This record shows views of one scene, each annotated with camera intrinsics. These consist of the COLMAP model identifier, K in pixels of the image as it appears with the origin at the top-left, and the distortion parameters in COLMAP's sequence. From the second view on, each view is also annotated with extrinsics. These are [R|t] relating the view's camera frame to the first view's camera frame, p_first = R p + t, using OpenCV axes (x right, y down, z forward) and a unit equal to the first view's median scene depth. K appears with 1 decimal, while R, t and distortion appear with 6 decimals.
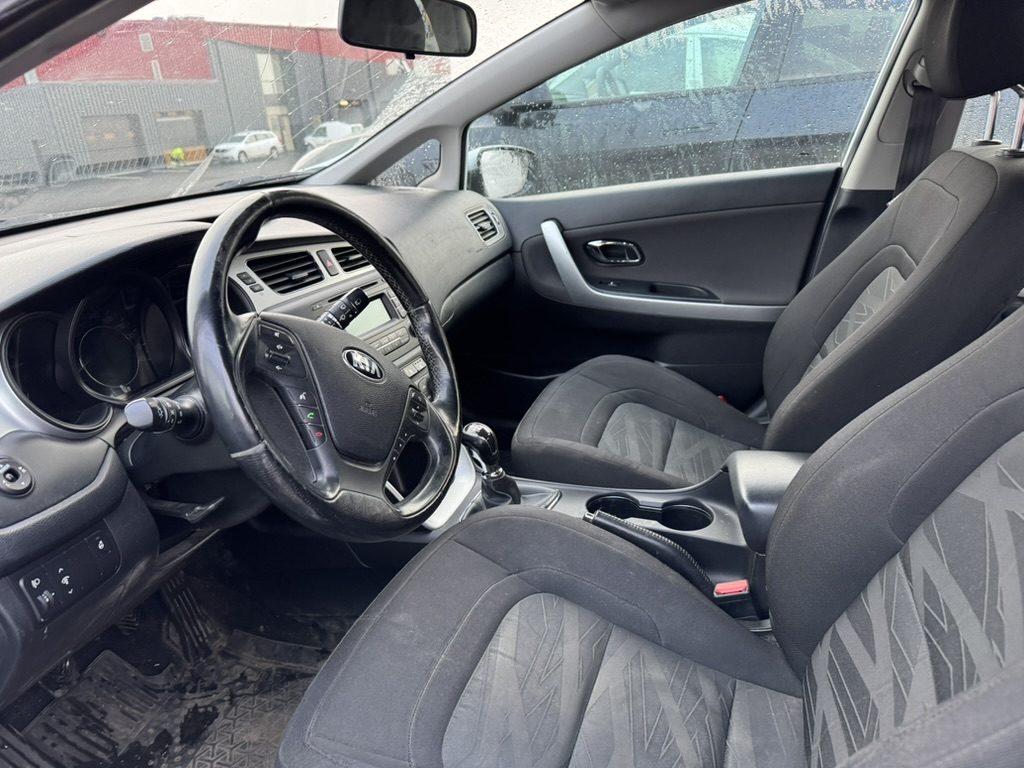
lens RADIAL K [[755.0, 0, 512.3], [0, 755.0, 405.6], [0, 0, 1]] dist [0.235748, -0.526248]
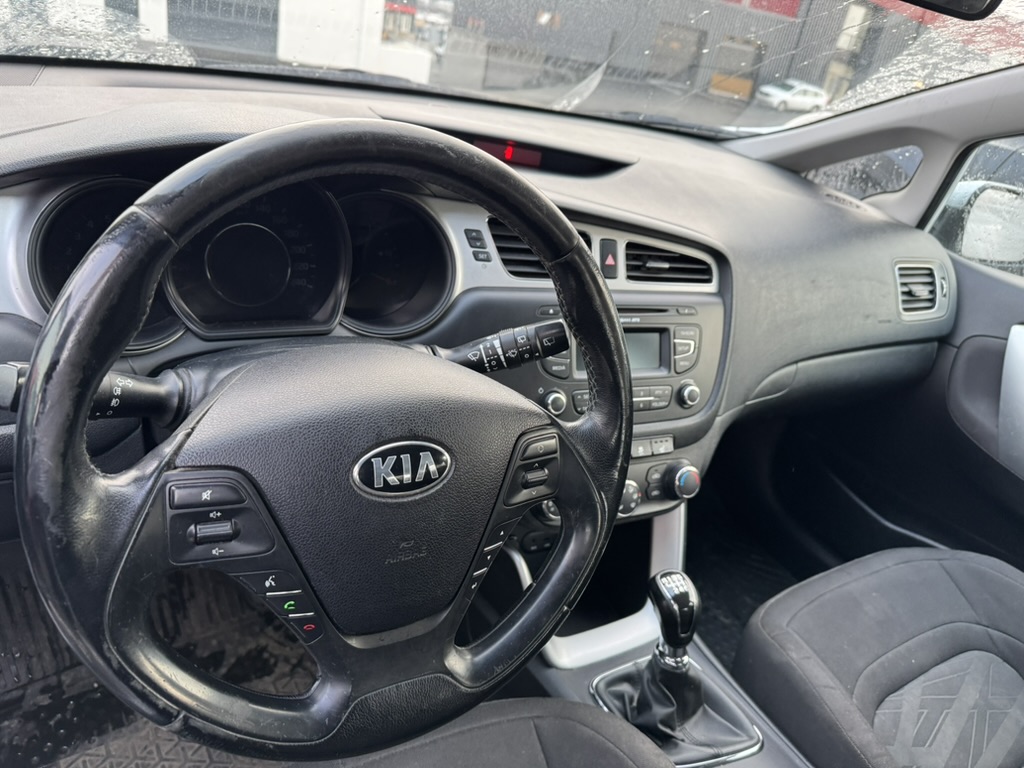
lens RADIAL K [[739.7, 0, 512.0], [0, 739.7, 384.0], [0, 0, 1]] dist [-0.004429, -0.007264]
pose [[0.736536, 0.479538, -0.477031, 0.048177], [-0.452704, 0.873488, 0.179103, -0.123150], [0.502568, 0.084038, 0.860444, 0.292522]]
